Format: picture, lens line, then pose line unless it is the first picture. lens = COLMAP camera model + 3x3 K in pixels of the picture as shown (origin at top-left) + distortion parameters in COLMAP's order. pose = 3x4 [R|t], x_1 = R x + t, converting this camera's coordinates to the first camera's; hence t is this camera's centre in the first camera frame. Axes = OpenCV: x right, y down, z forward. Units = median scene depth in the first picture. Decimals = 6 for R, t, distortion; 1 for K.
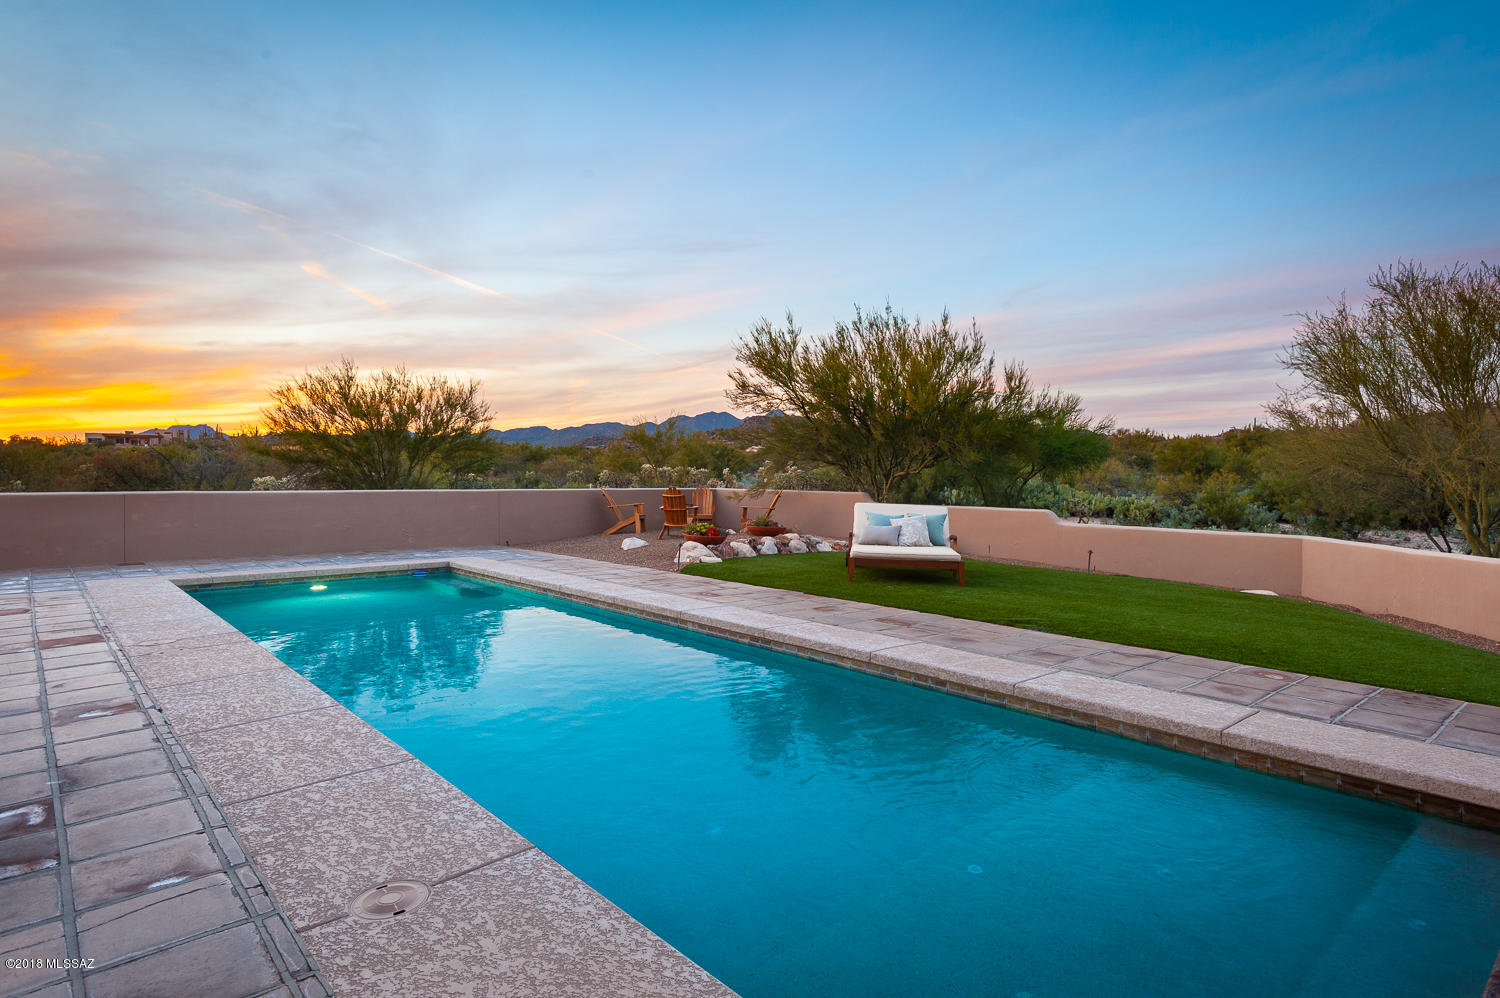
lens RADIAL K [[844.2, 0, 721.4], [0, 844.2, 500.2], [0, 0, 1]] dist [0.020762, -0.002712]
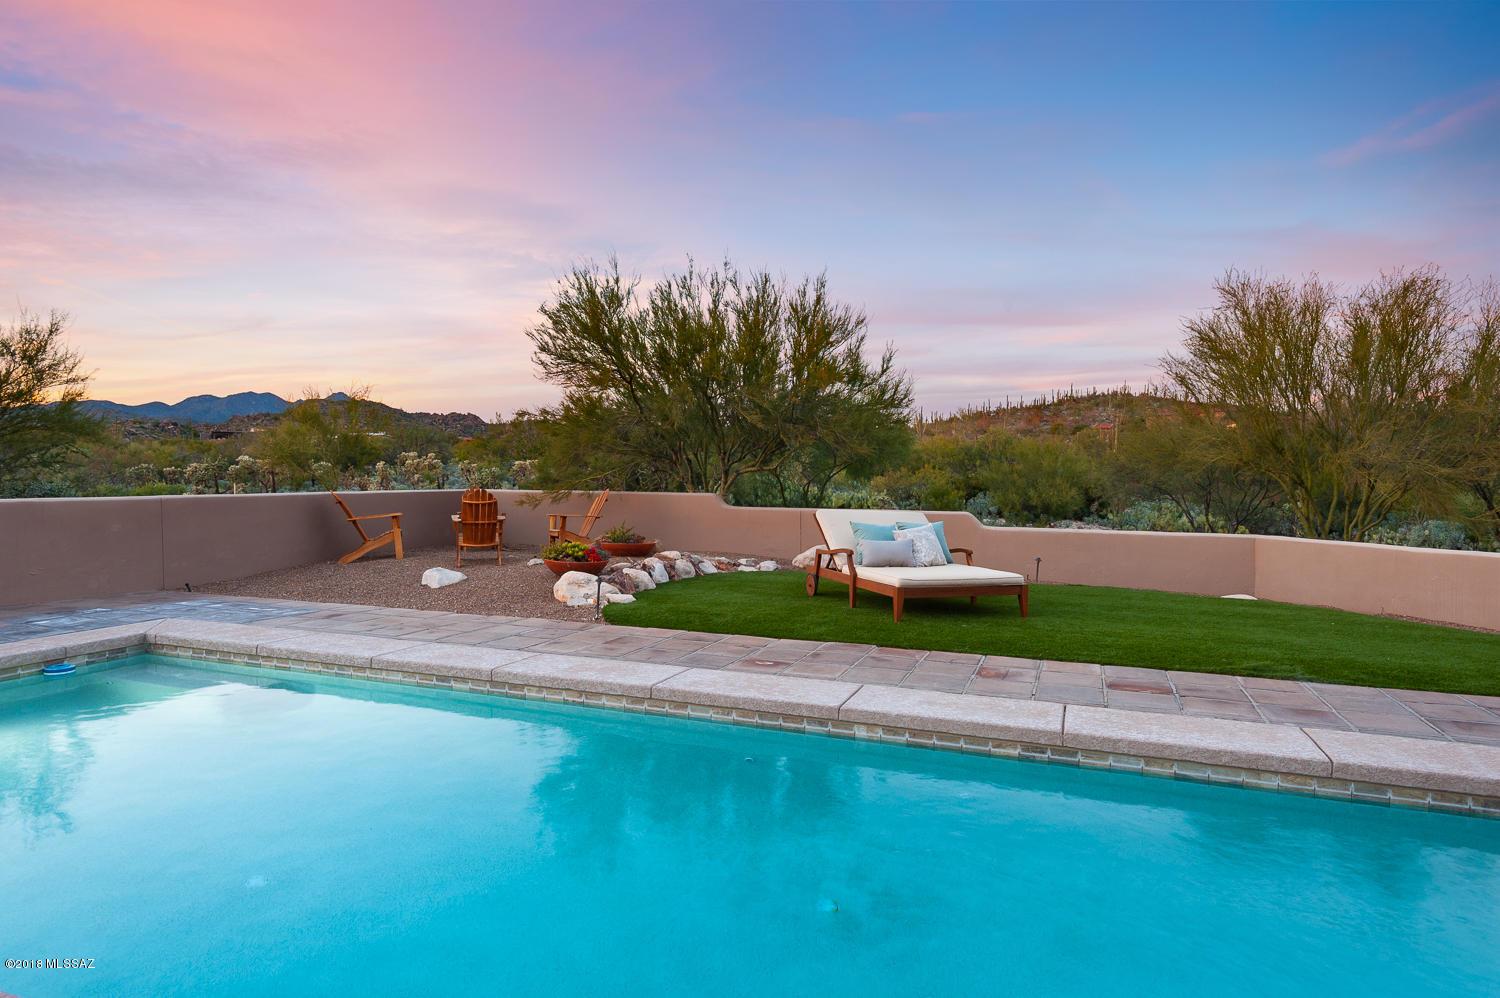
lens RADIAL K [[903.0, 0, 755.5], [0, 903.0, 506.2], [0, 0, 1]] dist [0.007750, -0.000417]
pose [[0.880601, -0.019908, 0.473440, -0.218596], [0.014650, 0.999783, 0.014792, -0.010156], [-0.473632, -0.006089, 0.880702, 0.264467]]
